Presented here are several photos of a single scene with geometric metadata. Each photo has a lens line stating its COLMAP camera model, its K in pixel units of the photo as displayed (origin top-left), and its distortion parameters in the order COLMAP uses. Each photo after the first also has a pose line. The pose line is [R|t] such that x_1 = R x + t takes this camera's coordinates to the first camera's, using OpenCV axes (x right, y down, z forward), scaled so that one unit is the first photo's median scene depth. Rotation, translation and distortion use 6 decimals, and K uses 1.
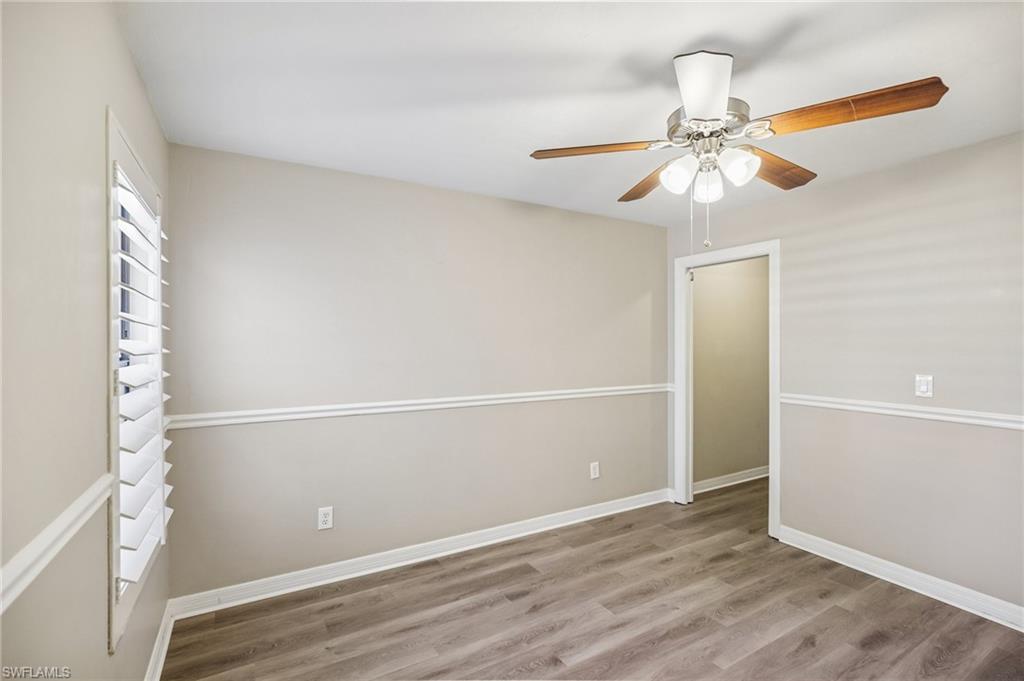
lens RADIAL K [[471.2, 0, 519.5], [0, 471.2, 339.6], [0, 0, 1]] dist [-0.016332, 0.003060]
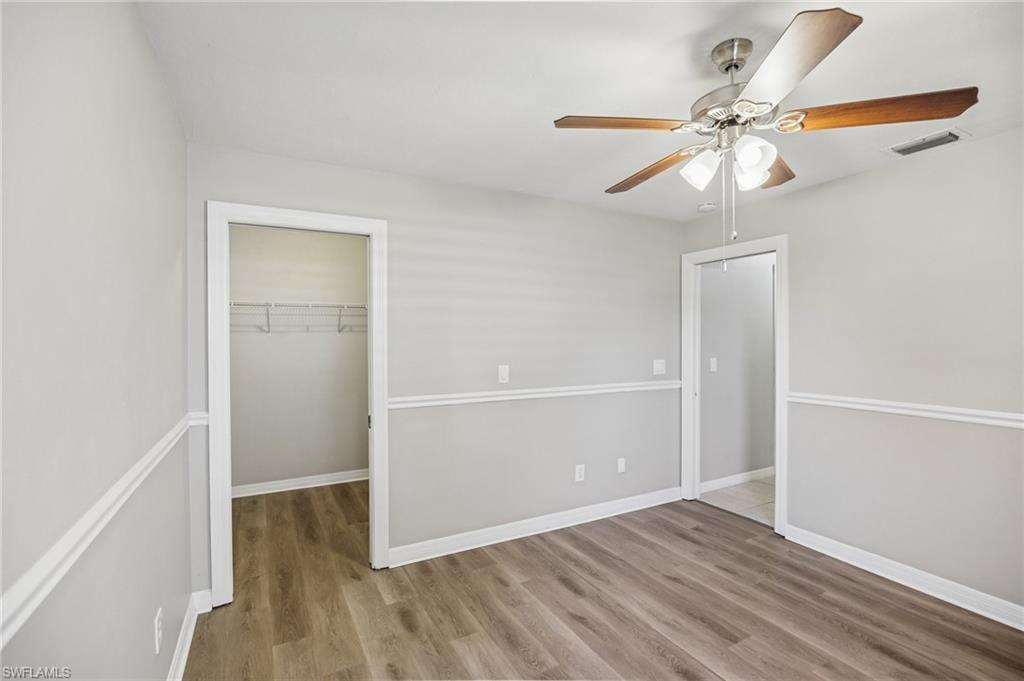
lens RADIAL K [[471.2, 0, 501.9], [0, 471.2, 337.7], [0, 0, 1]] dist [-0.016332, 0.003060]
pose [[0.042257, -0.004985, 0.999094, -0.377883], [0.000493, 0.999988, 0.004969, -0.003616], [-0.999107, 0.000282, 0.042258, 0.928400]]
